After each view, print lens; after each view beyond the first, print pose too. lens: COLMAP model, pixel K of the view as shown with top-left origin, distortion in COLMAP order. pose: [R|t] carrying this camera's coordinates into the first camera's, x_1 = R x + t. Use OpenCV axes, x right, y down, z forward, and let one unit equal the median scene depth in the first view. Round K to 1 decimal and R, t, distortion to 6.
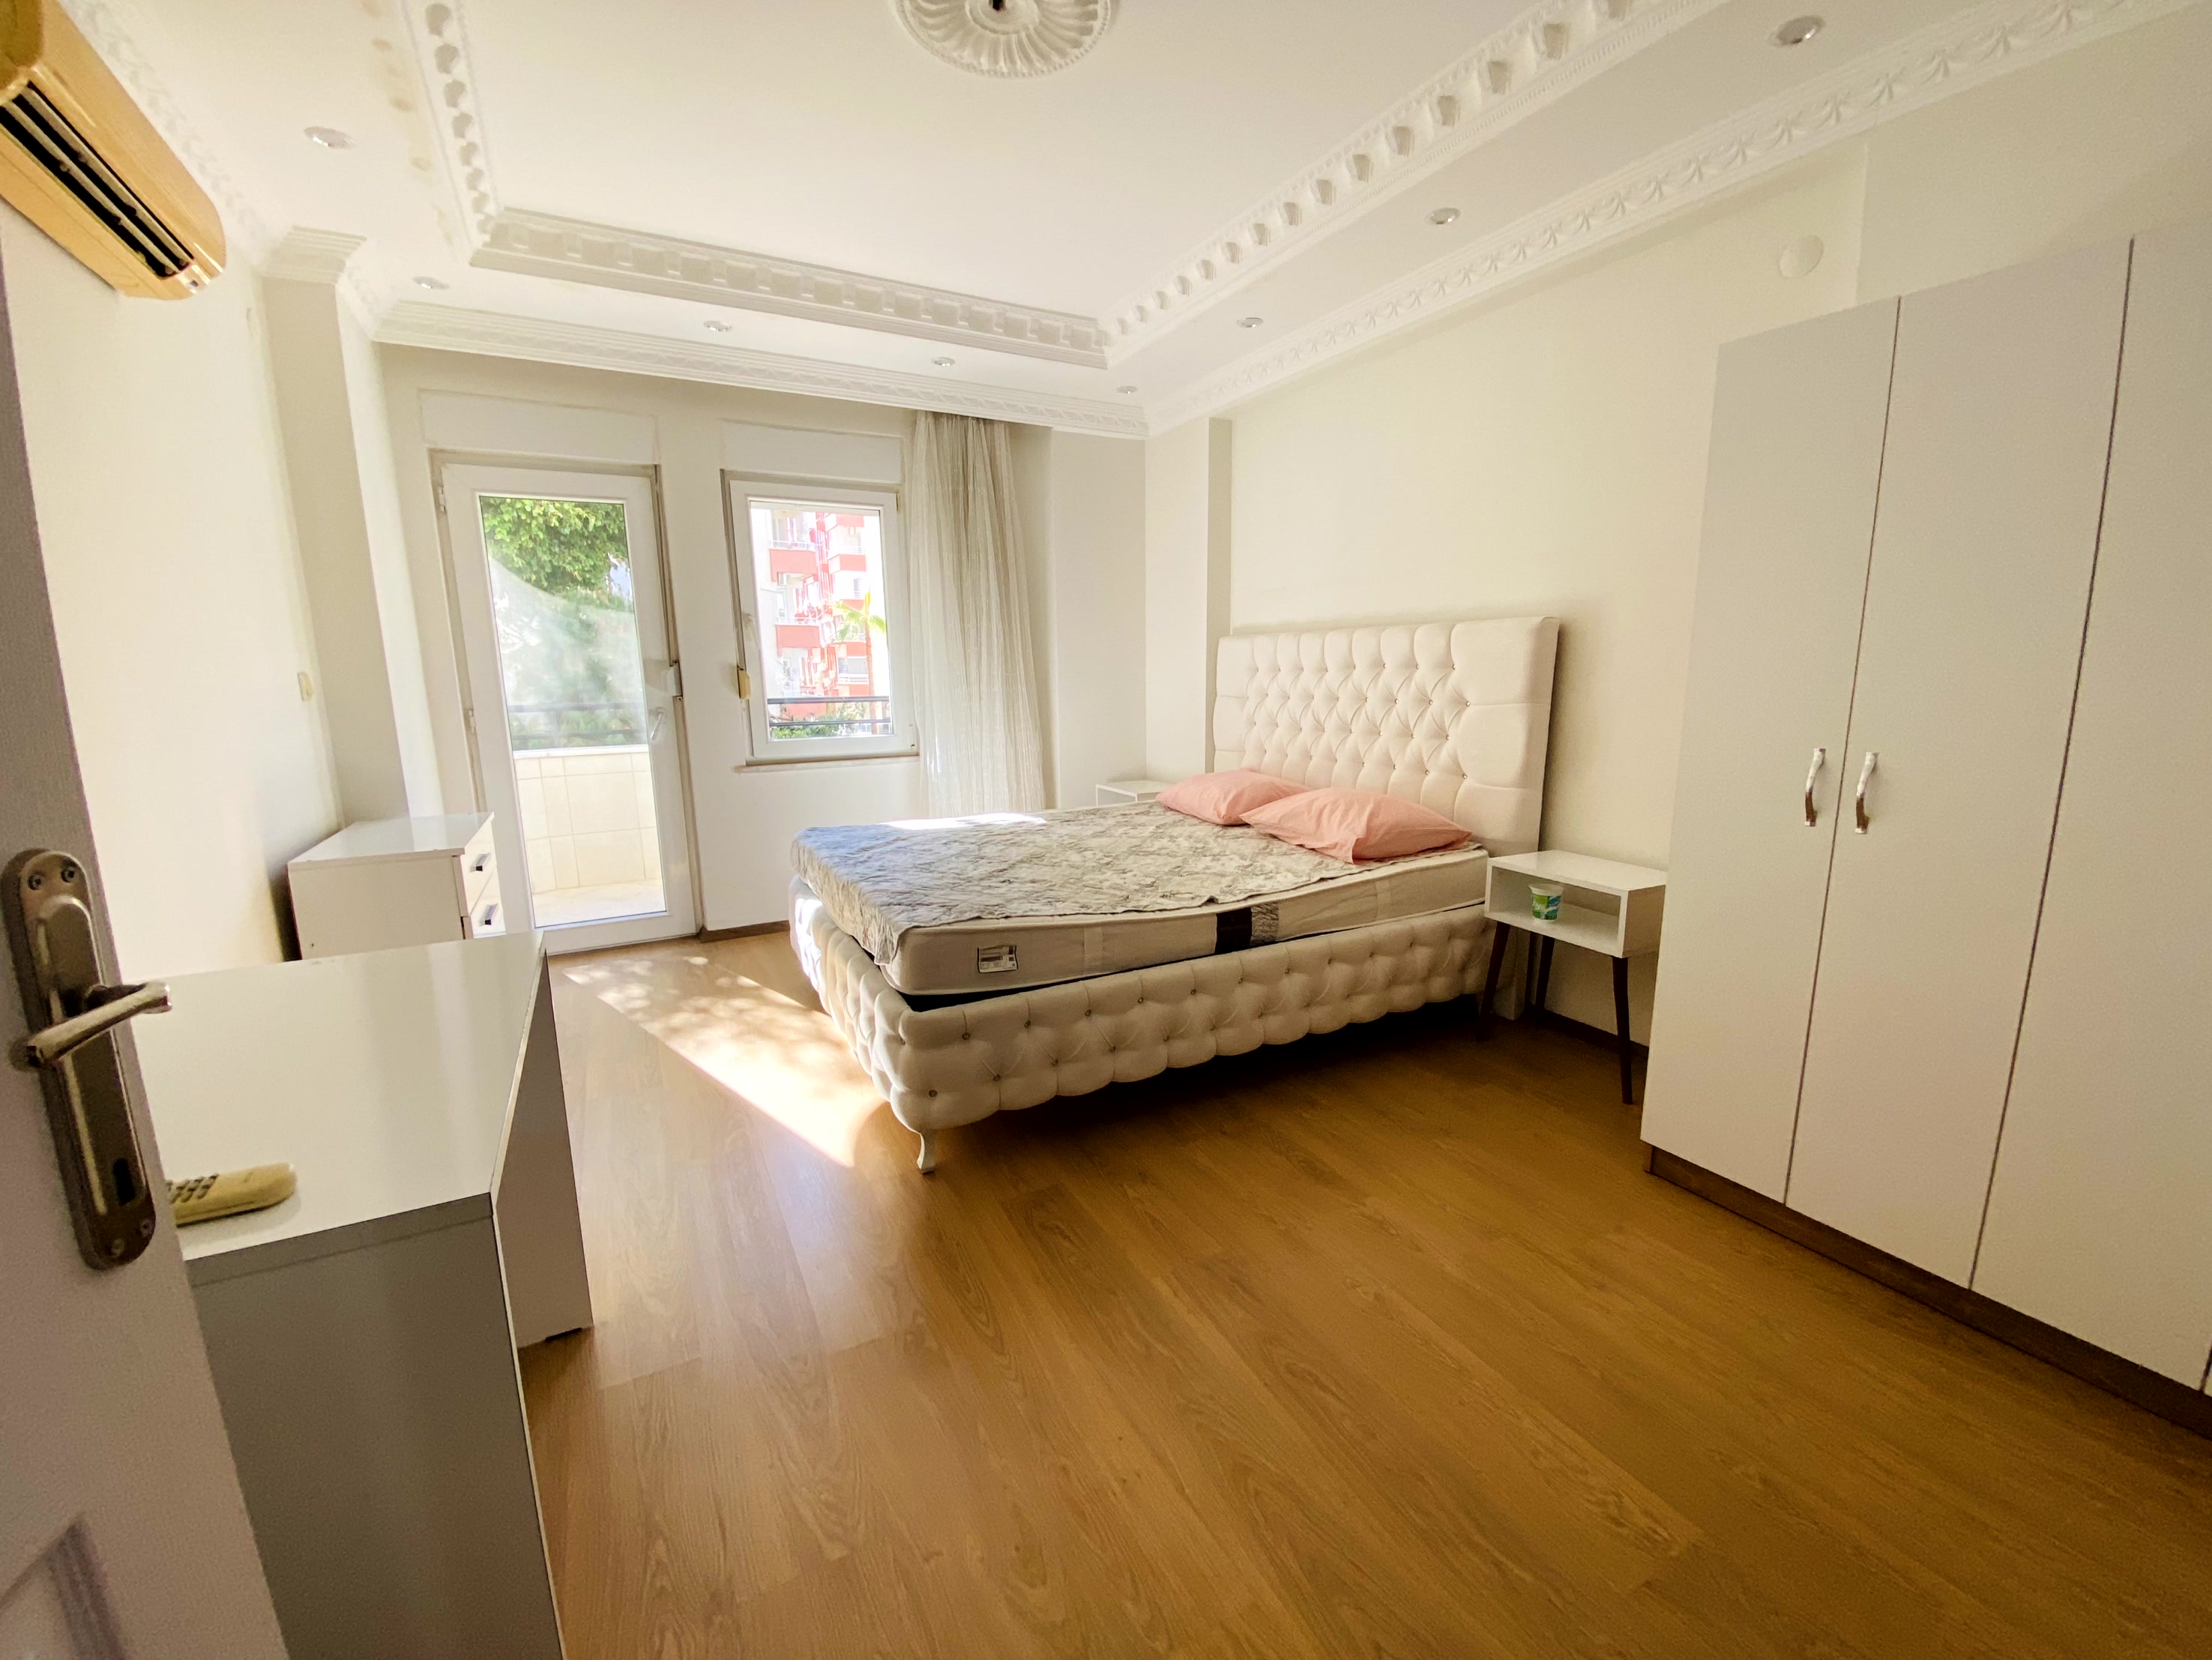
lens RADIAL K [[885.3, 0, 1106.0], [0, 885.3, 830.0], [0, 0, 1]] dist [0.015966, -0.019614]
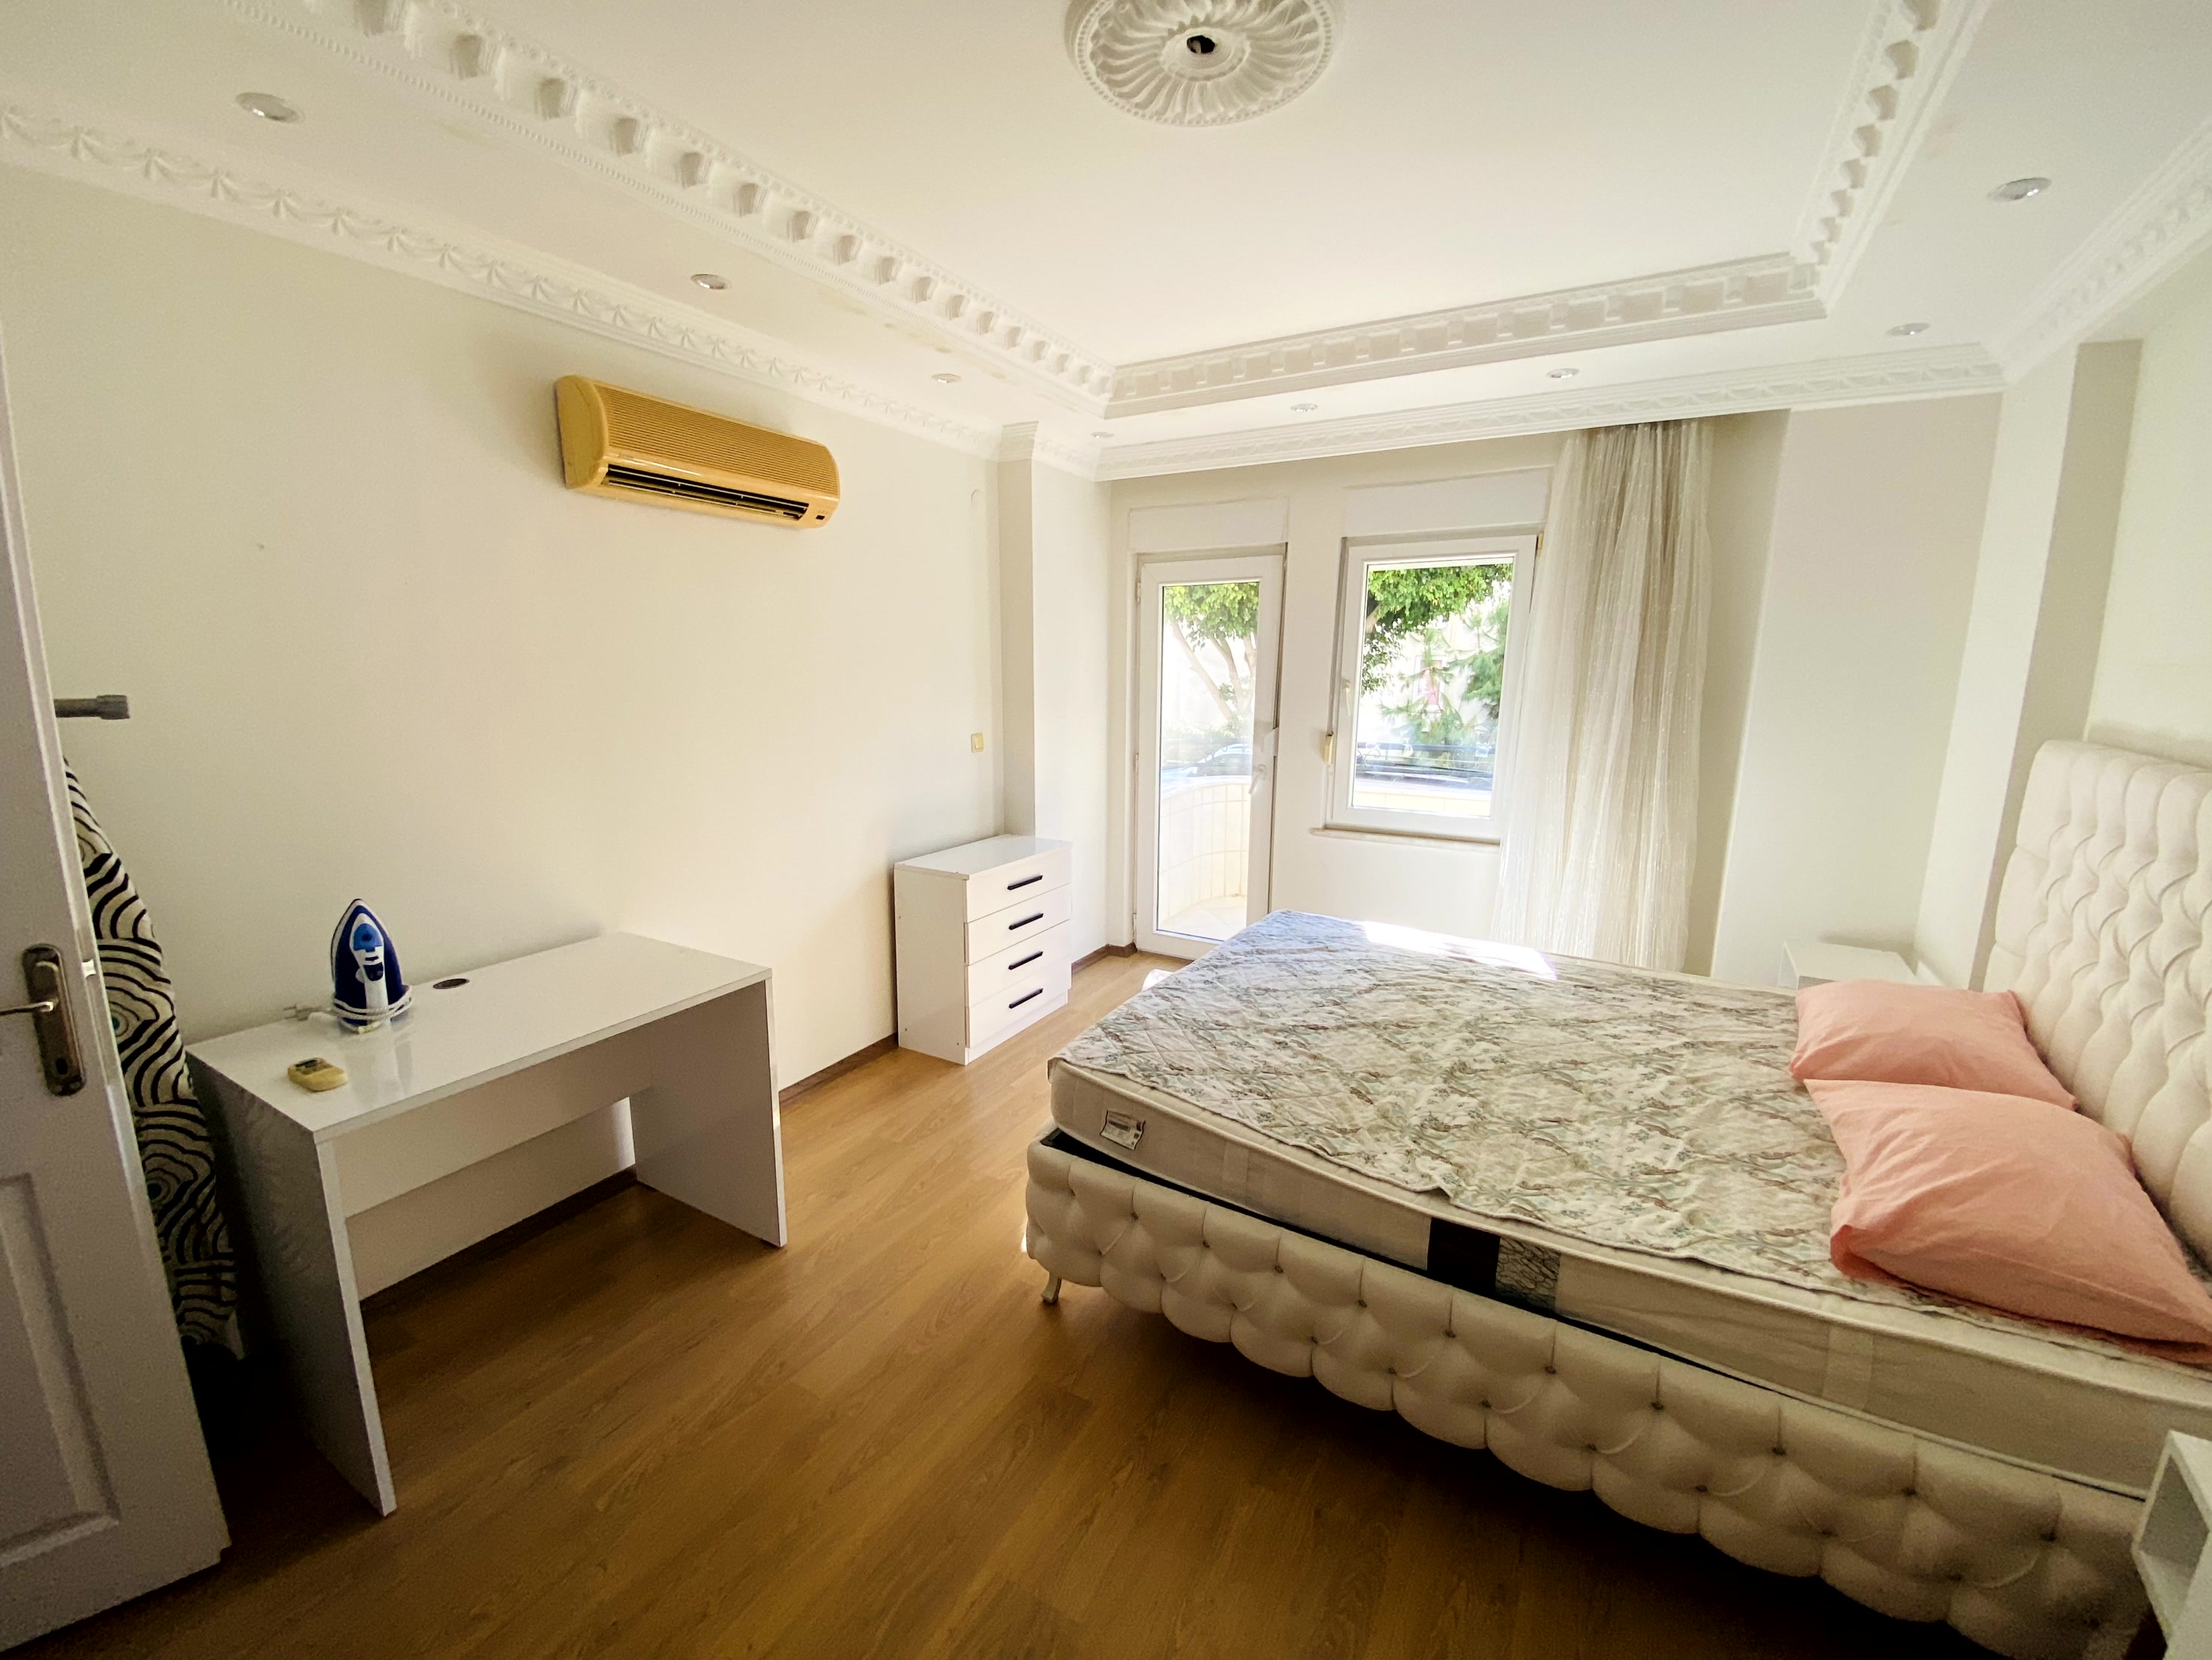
lens RADIAL K [[885.3, 0, 1106.0], [0, 885.3, 830.0], [0, 0, 1]] dist [0.015966, -0.019614]
pose [[0.521313, 0.175152, -0.835197, 0.438280], [-0.168649, 0.980553, 0.100369, -0.186175], [0.836535, 0.088531, 0.540714, 0.358371]]
